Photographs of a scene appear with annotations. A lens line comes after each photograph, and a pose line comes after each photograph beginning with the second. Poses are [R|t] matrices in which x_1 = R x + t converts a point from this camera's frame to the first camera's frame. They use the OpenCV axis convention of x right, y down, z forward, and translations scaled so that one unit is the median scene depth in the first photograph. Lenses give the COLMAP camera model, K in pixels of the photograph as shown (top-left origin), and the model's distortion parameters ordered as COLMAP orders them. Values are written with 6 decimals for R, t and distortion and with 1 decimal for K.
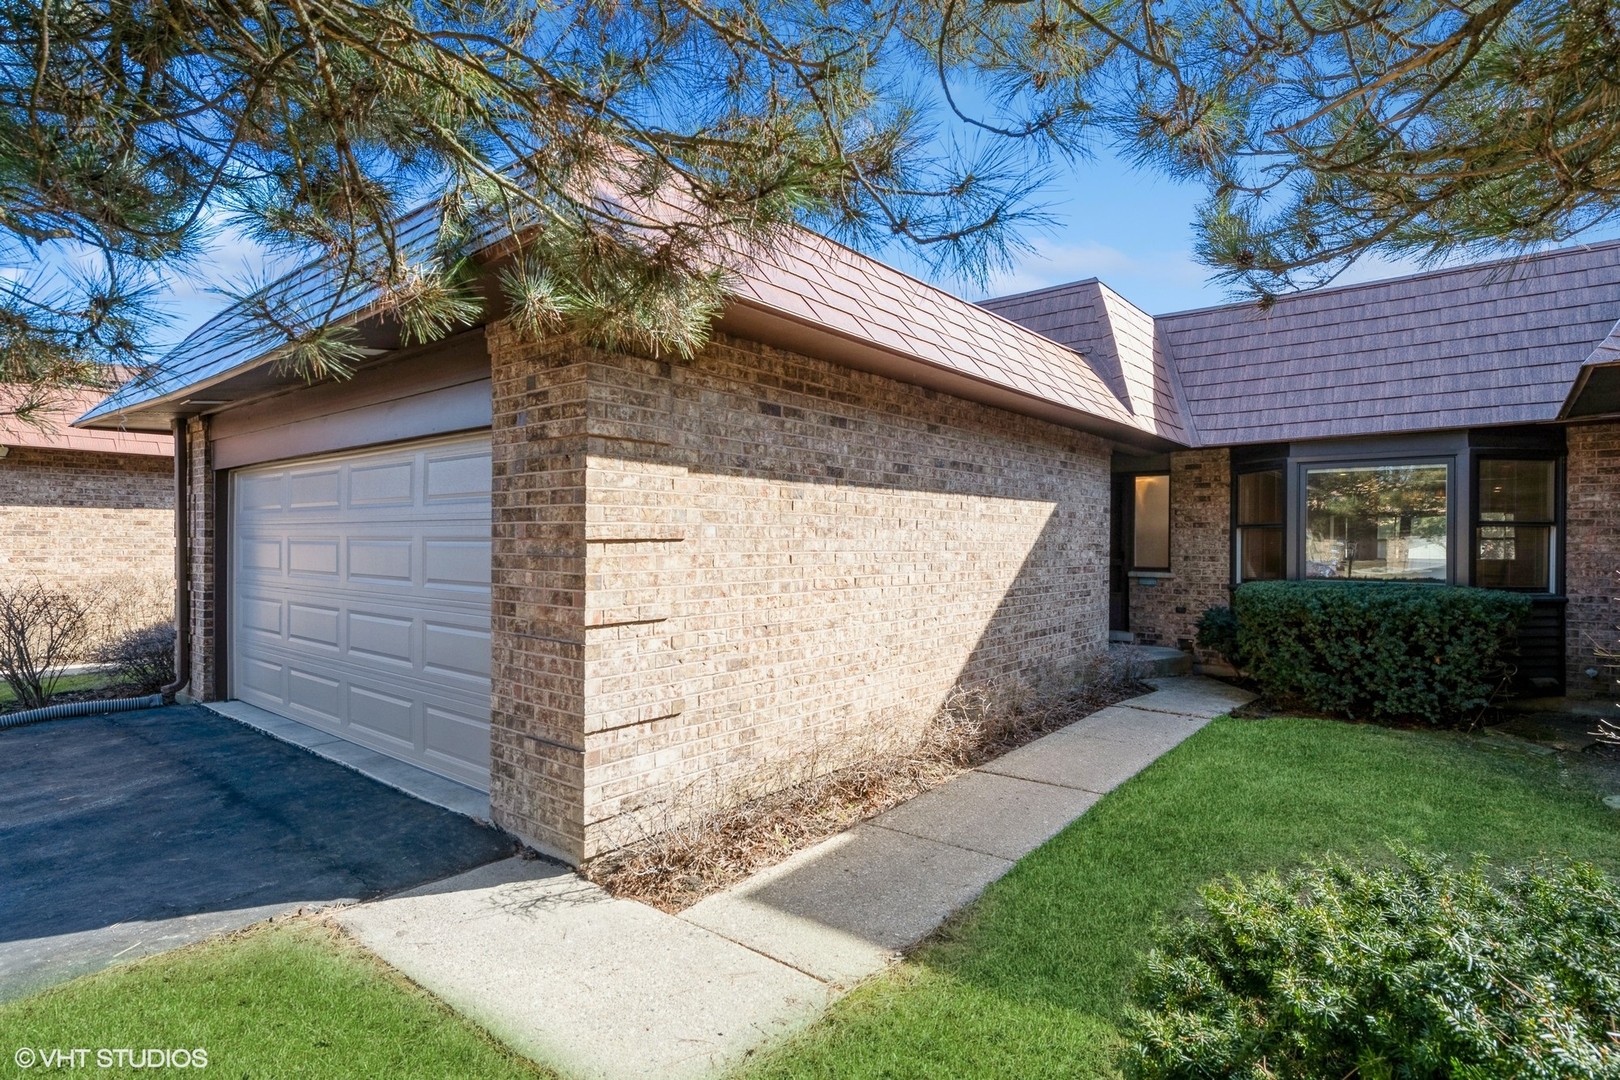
lens RADIAL K [[817.6, 0, 810.9], [0, 817.6, 538.9], [0, 0, 1]] dist [0.000480, 0.000000]
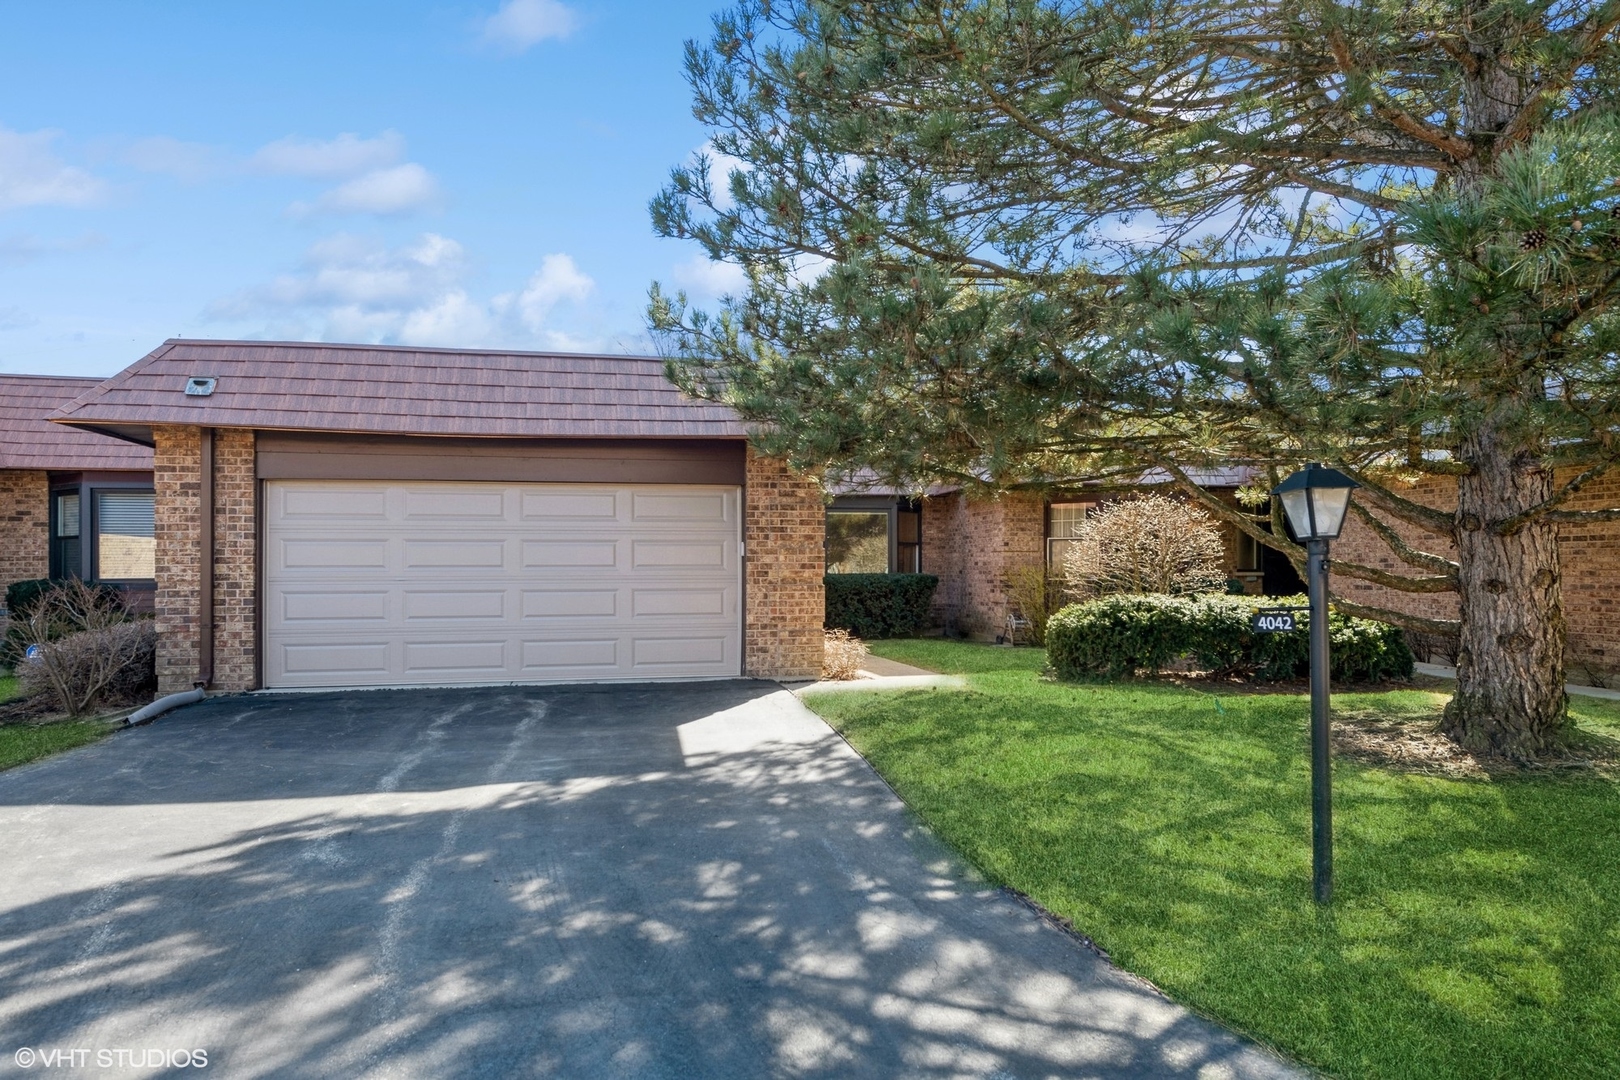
lens RADIAL K [[1073.5, 0, 810.2], [0, 1073.5, 546.5], [0, 0, 1]] dist [-0.000167, 0.000004]
pose [[0.620072, 0.013856, 0.784423, -2.493659], [0.001457, 0.999822, -0.018812, 0.068134], [-0.784544, 0.012808, 0.619941, -0.829377]]
